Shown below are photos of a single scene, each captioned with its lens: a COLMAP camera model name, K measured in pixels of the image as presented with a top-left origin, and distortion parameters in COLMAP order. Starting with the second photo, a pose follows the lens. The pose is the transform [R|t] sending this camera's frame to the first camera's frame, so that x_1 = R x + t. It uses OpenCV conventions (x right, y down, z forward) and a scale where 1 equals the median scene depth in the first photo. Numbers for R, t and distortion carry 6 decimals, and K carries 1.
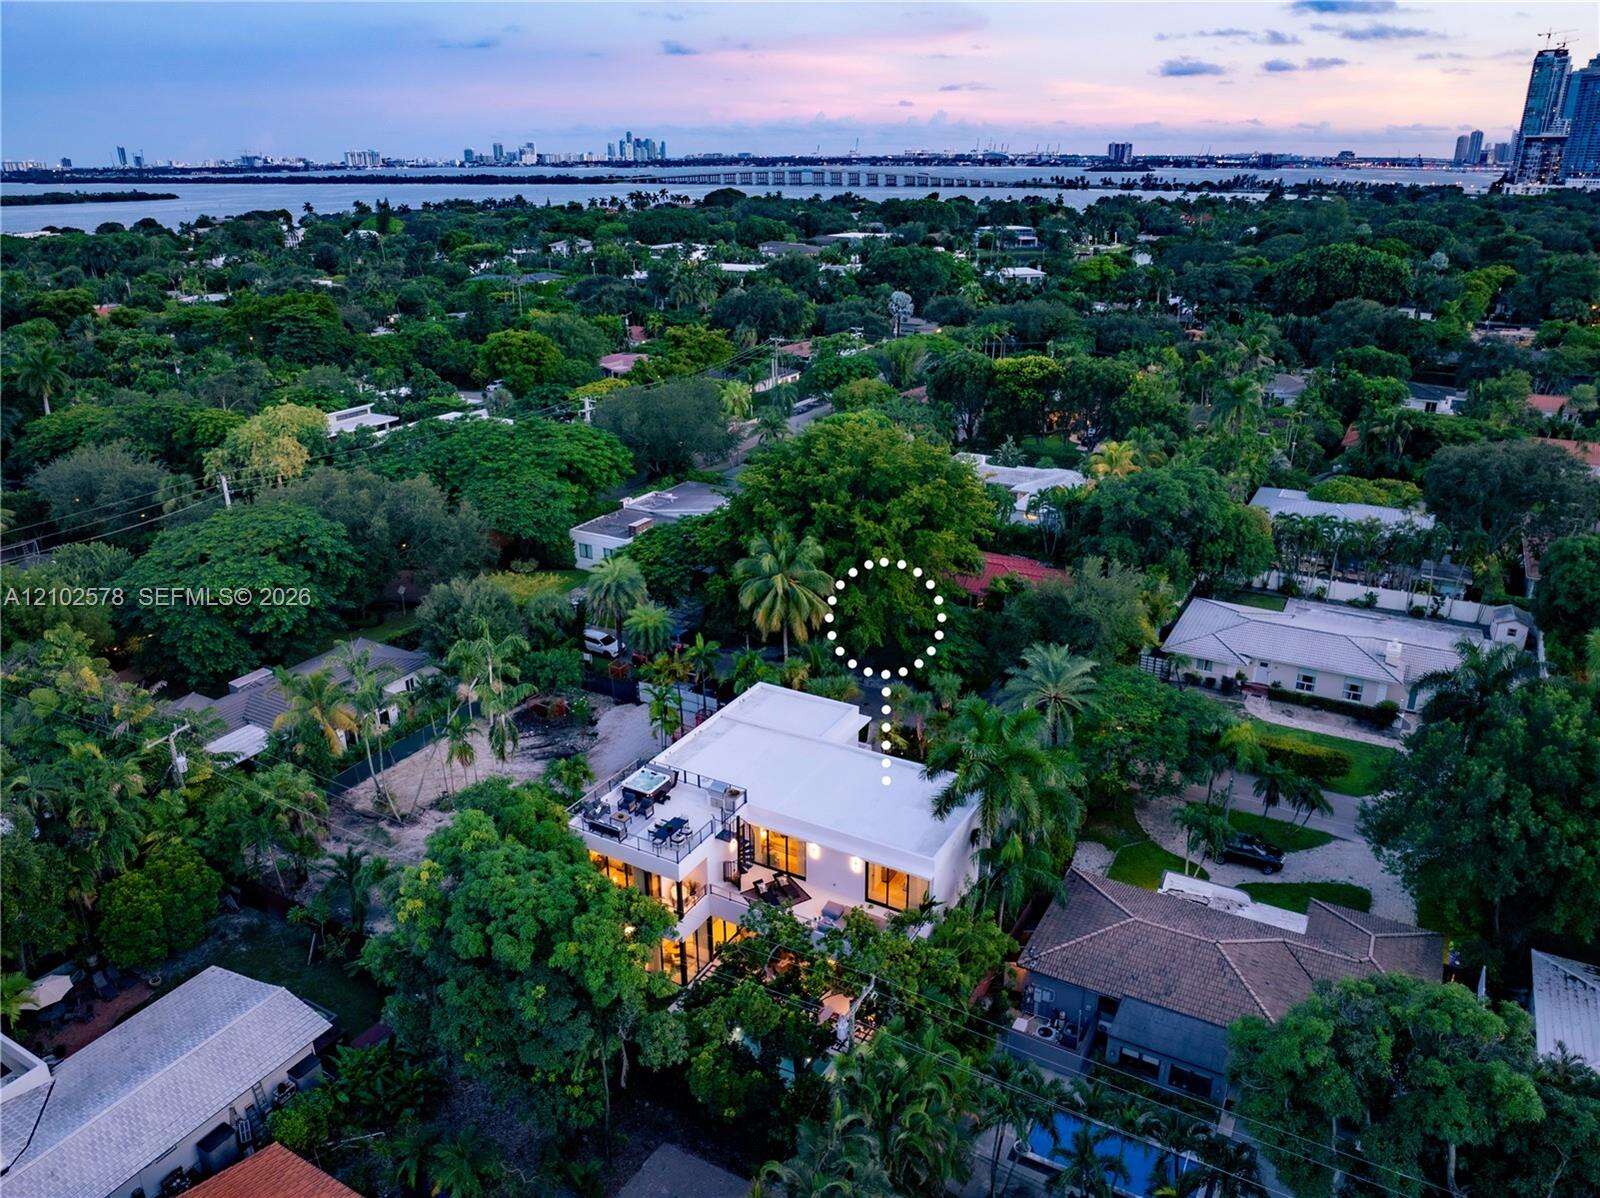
lens RADIAL K [[1126.1, 0, 800.0], [0, 1126.1, 599.0], [0, 0, 1]] dist [-0.042273, 0.012343]
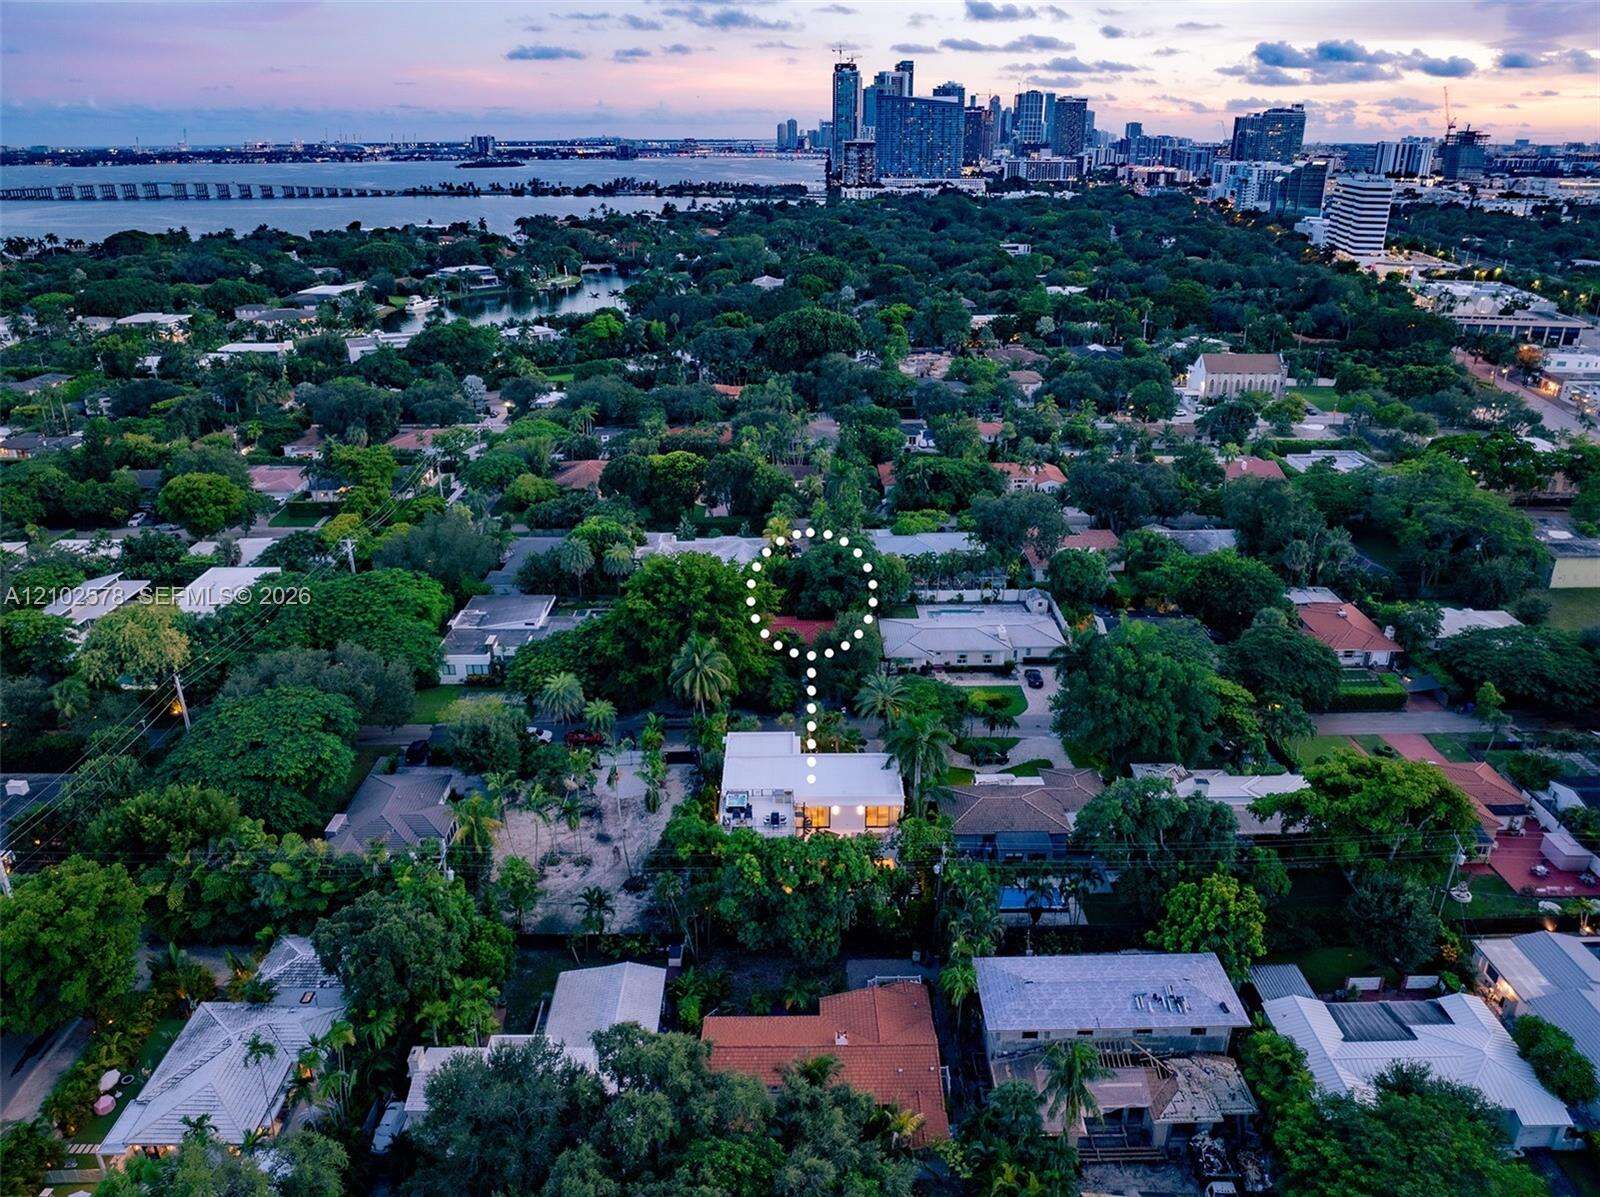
lens RADIAL K [[1126.1, 0, 800.0], [0, 1126.1, 598.5], [0, 0, 1]] dist [-0.042273, 0.012343]
pose [[0.865373, -0.187085, 0.464896, -0.478120], [0.181939, 0.981692, 0.056388, -0.137504], [-0.466934, 0.035786, 0.883568, -0.372959]]
